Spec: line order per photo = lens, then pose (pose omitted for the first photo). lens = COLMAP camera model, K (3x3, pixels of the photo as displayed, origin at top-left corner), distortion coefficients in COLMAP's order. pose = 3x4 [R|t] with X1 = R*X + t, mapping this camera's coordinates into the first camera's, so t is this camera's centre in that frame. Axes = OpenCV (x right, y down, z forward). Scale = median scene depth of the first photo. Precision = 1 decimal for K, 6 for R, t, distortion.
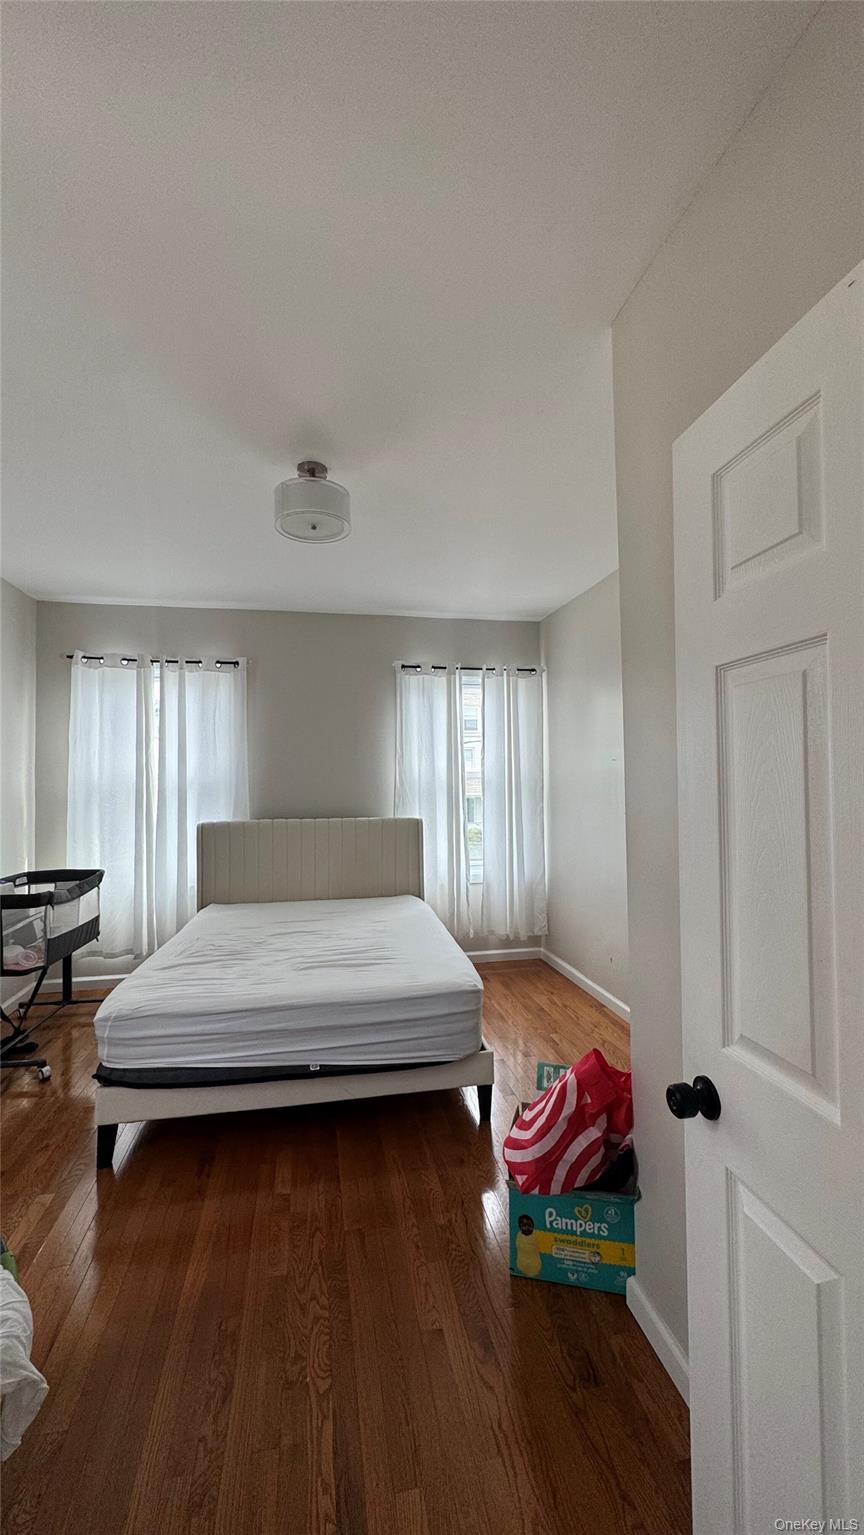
lens RADIAL K [[614.6, 0, 432.0], [0, 614.6, 767.5], [0, 0, 1]] dist [-0.001387, 0.000228]
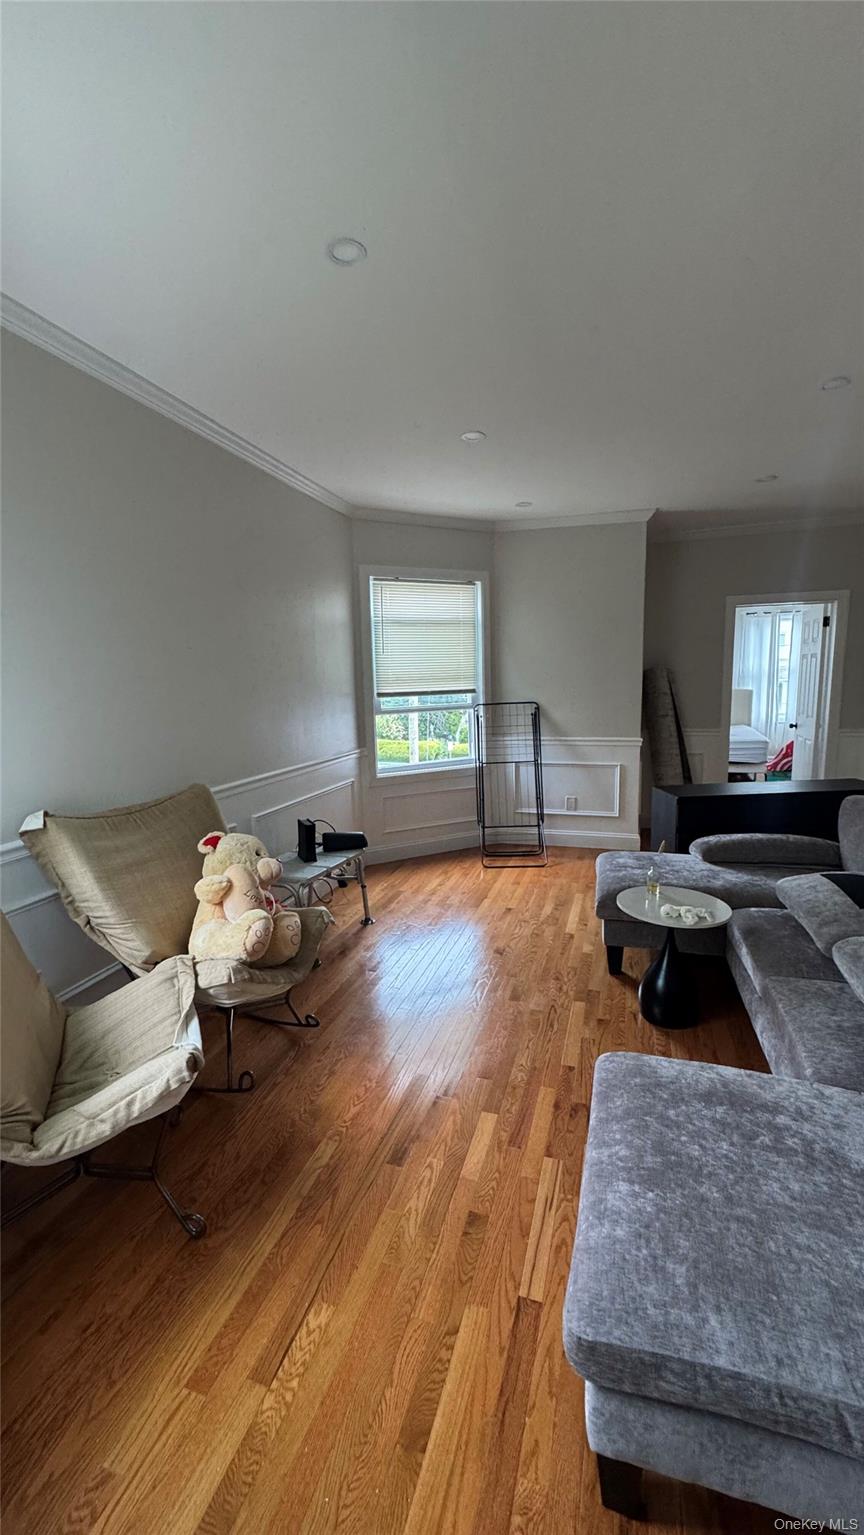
lens RADIAL K [[614.6, 0, 432.0], [0, 614.6, 767.5], [0, 0, 1]] dist [-0.001387, 0.000228]
pose [[0.871817, 0.058717, -0.486299, 0.066230], [0.032351, 0.983719, 0.176775, -0.061030], [0.488761, -0.169848, 0.855724, -1.406237]]
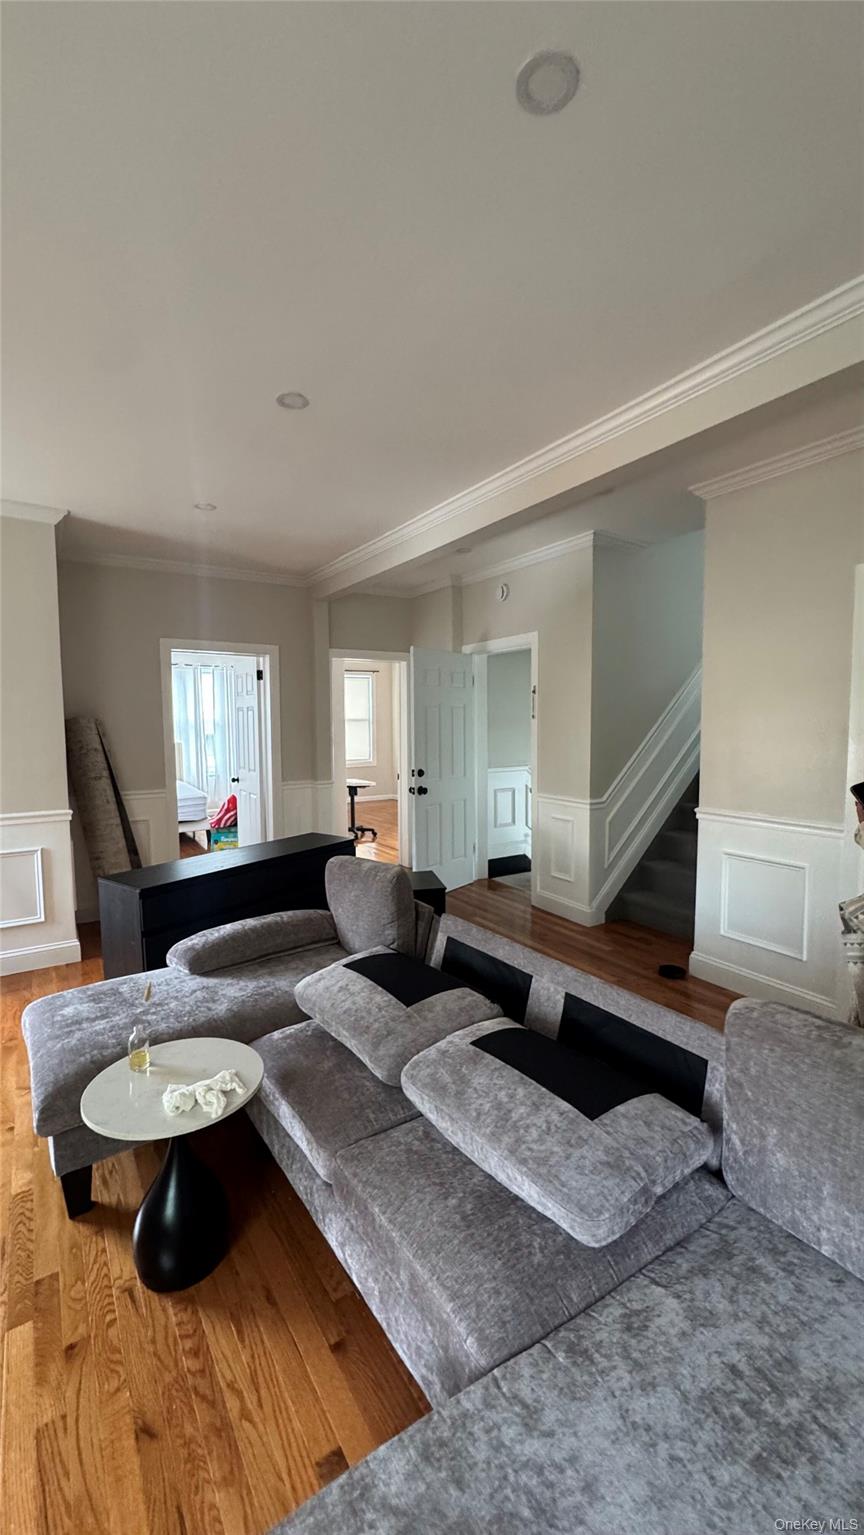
lens RADIAL K [[614.6, 0, 432.0], [0, 614.6, 767.5], [0, 0, 1]] dist [-0.001387, 0.000228]
pose [[0.928408, -0.028337, 0.370481, -0.001517], [-0.010824, 0.994602, 0.103198, -0.051868], [-0.371406, -0.099820, 0.923089, -1.195200]]
